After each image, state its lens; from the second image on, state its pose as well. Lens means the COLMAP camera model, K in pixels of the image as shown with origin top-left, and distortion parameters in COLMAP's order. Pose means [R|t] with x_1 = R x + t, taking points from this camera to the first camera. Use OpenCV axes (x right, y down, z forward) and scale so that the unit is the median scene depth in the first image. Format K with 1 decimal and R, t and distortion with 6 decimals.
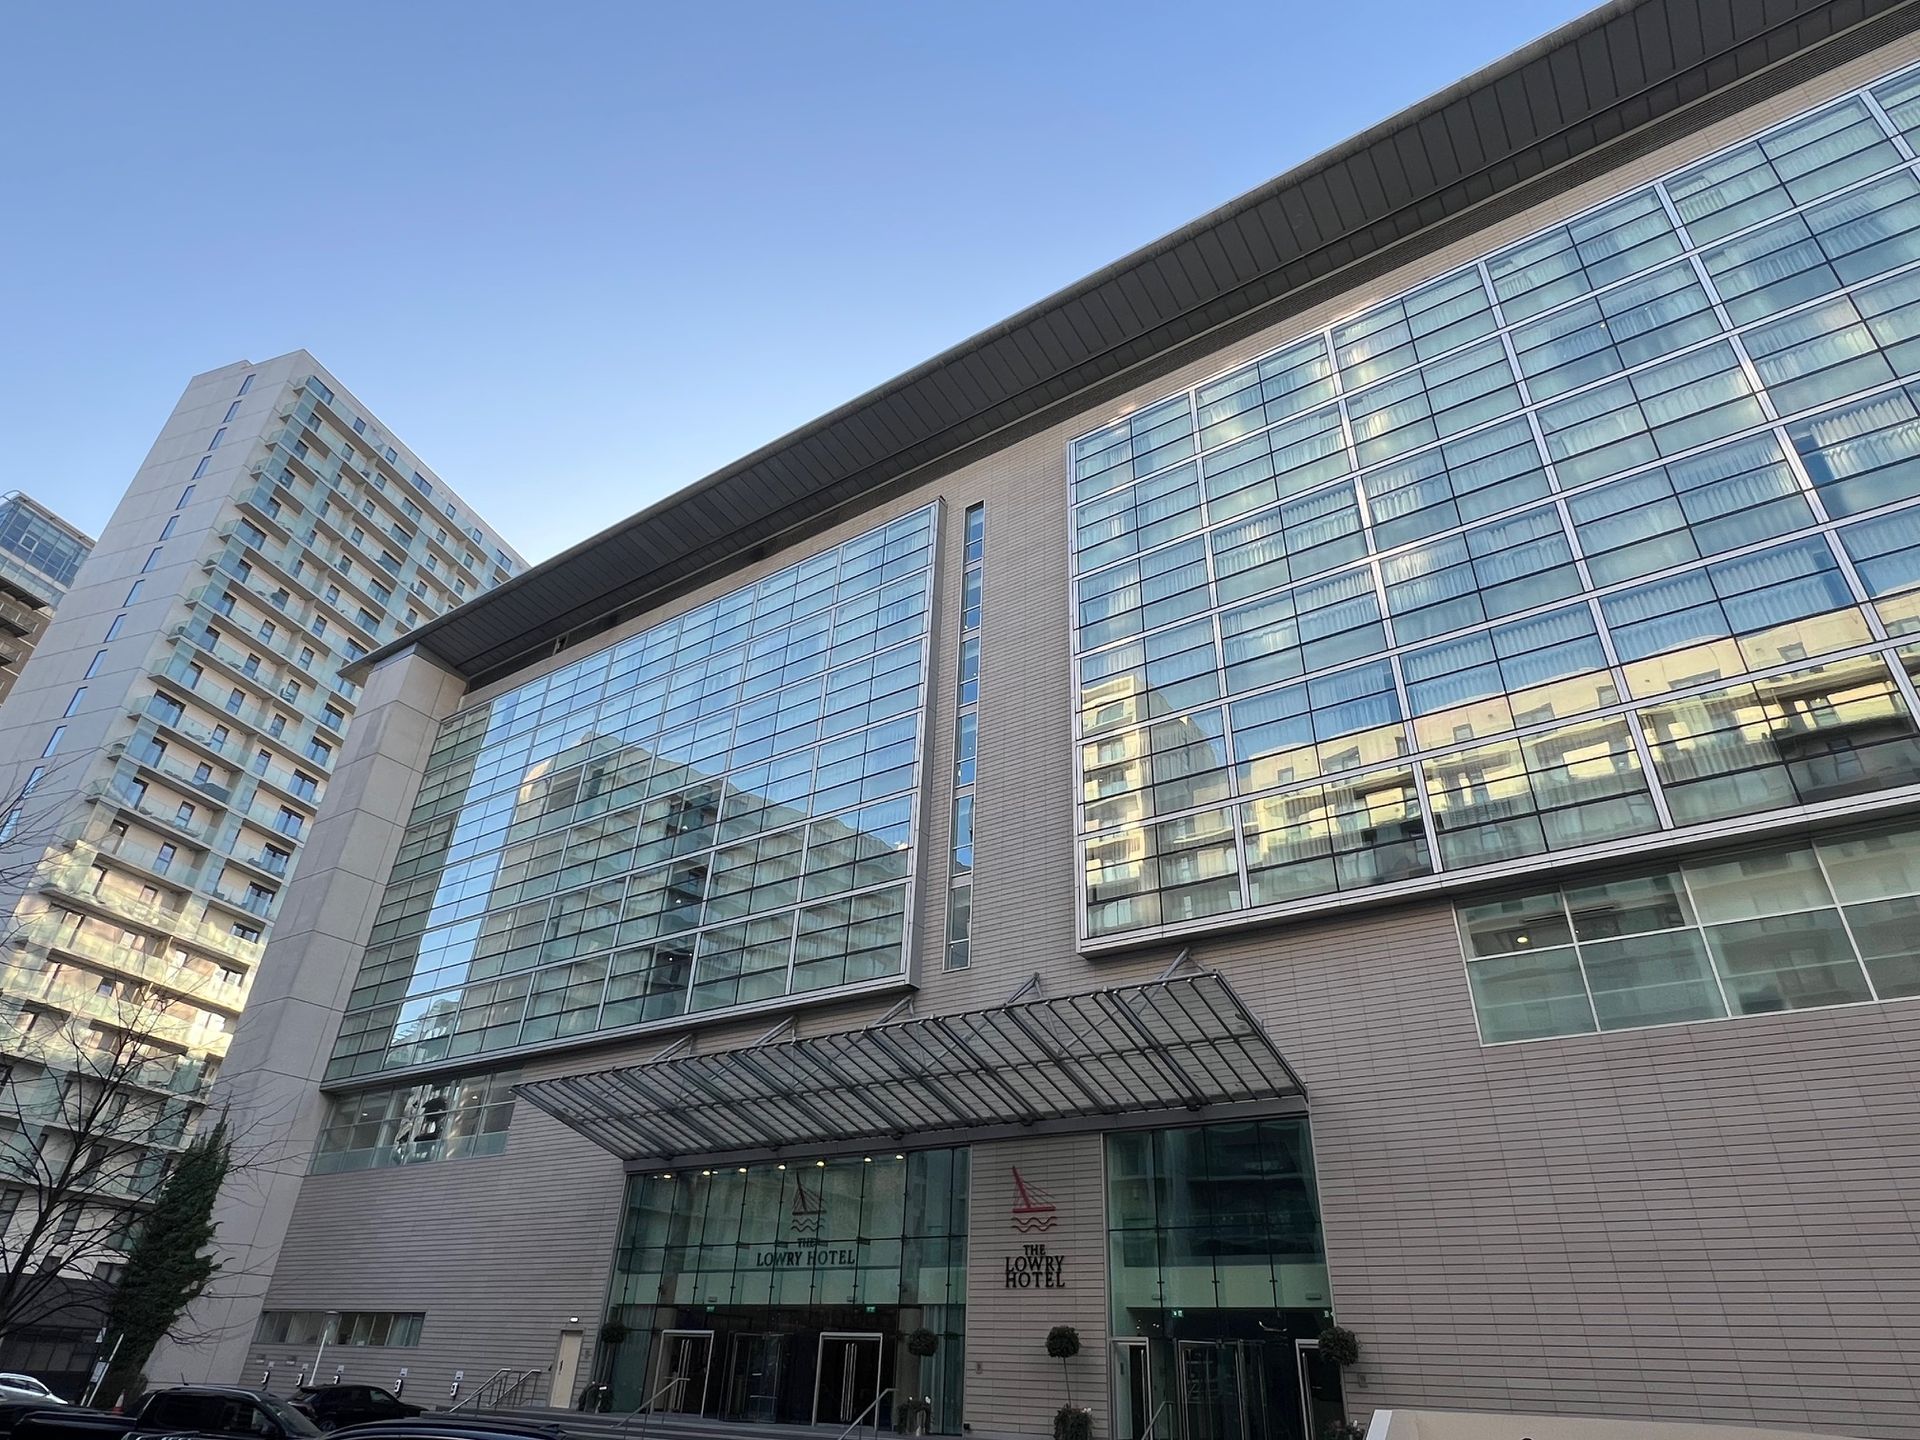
lens RADIAL K [[1100.1, 0, 961.6], [0, 1100.1, 726.6], [0, 0, 1]] dist [0.003635, 0.004227]
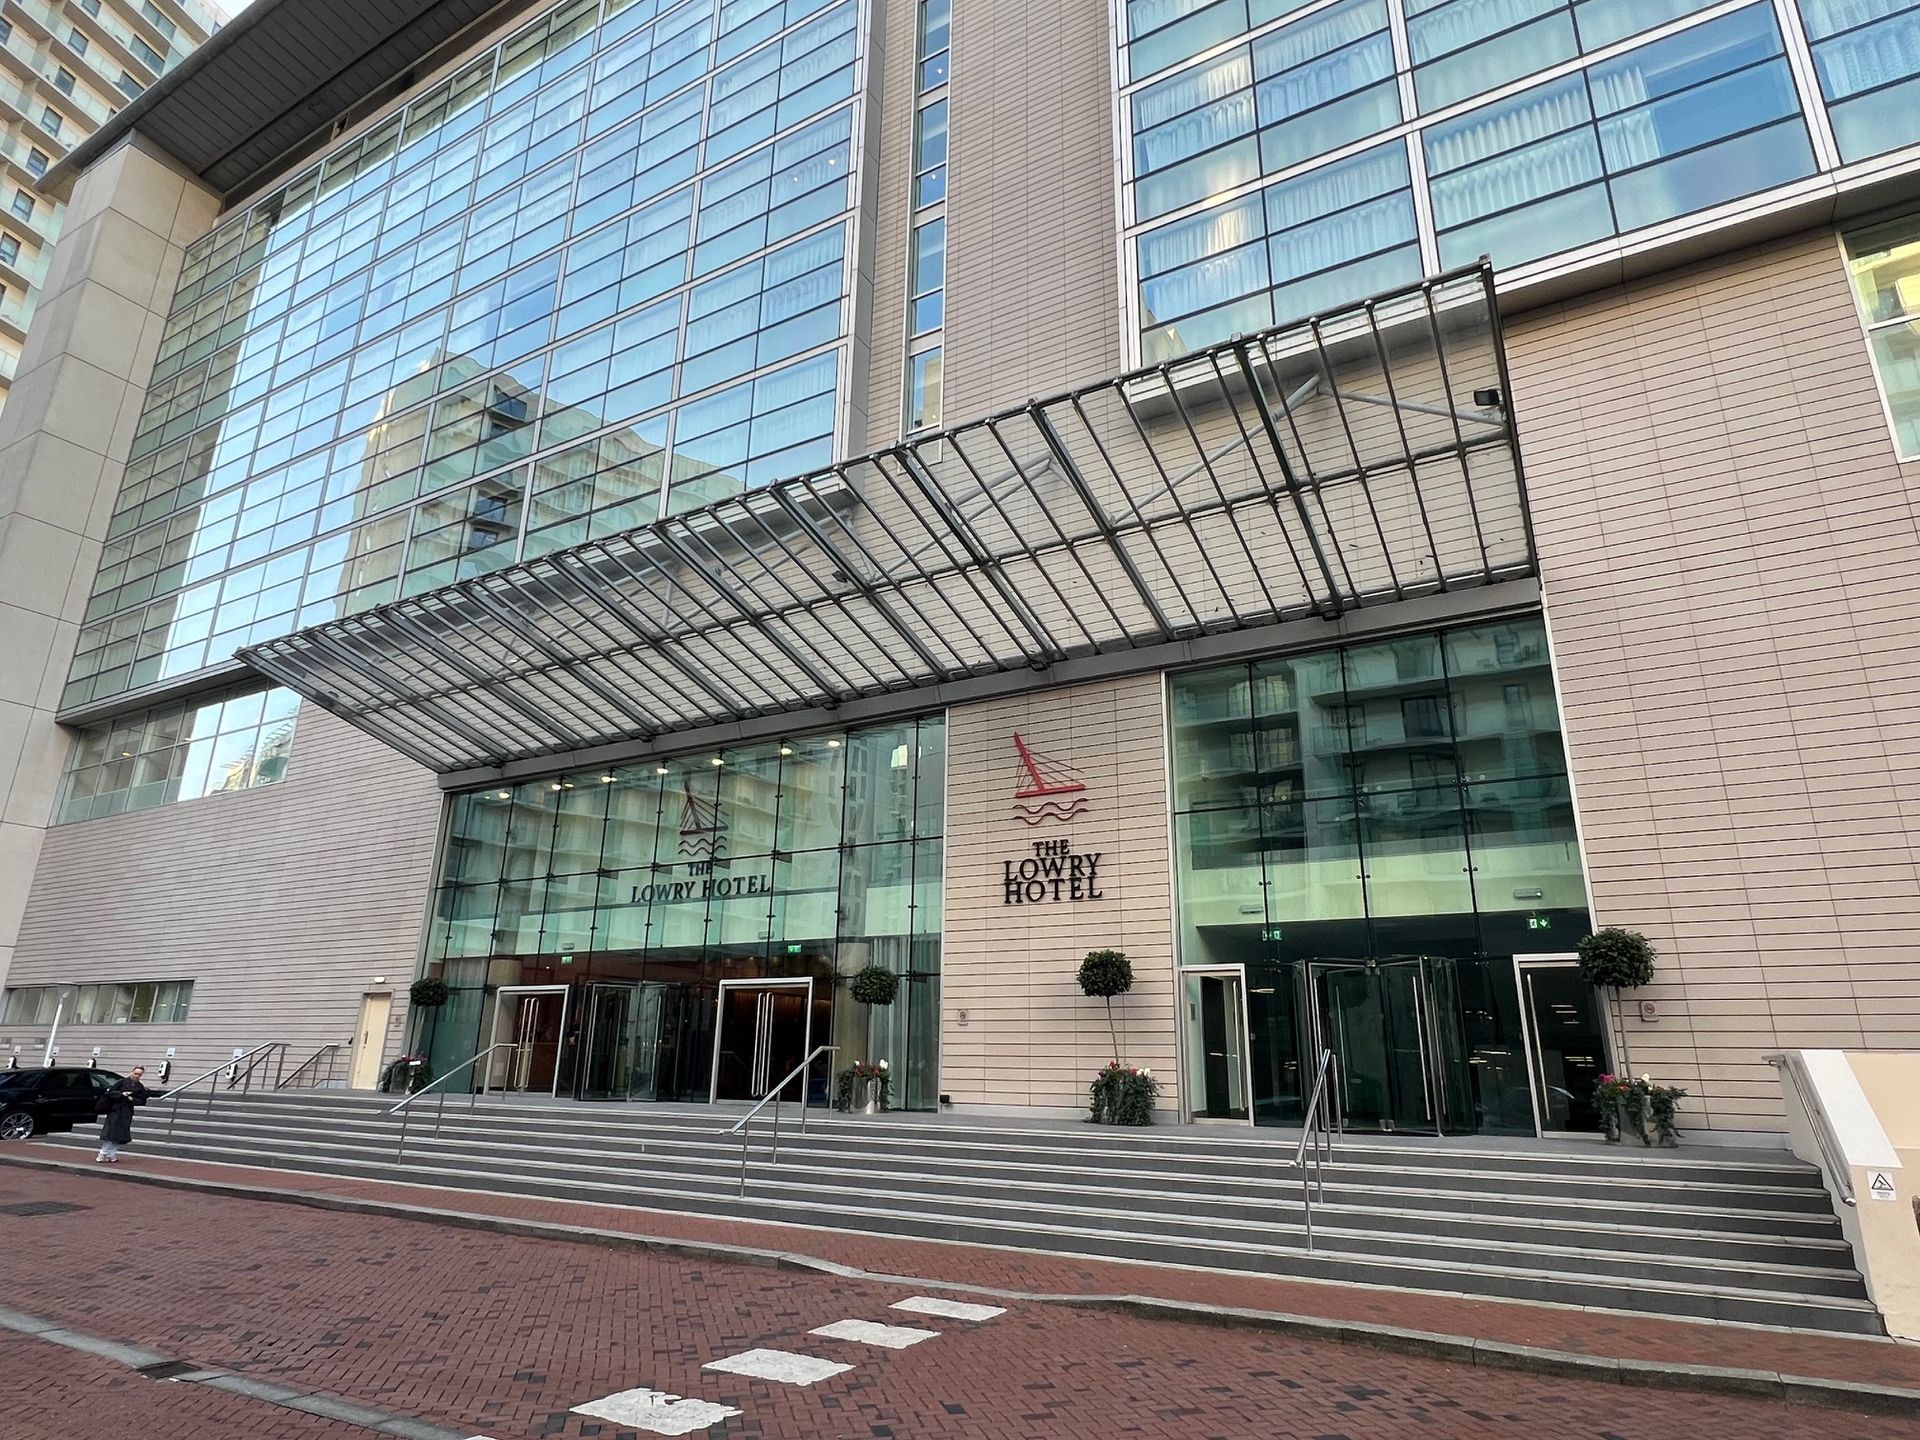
lens RADIAL K [[1100.1, 0, 962.4], [0, 1100.1, 716.6], [0, 0, 1]] dist [0.003635, 0.004227]
pose [[0.997616, 0.000968, 0.069008, -0.025411], [-0.016732, 0.973466, 0.228220, 0.228273], [-0.066956, -0.228831, 0.971161, 0.359377]]
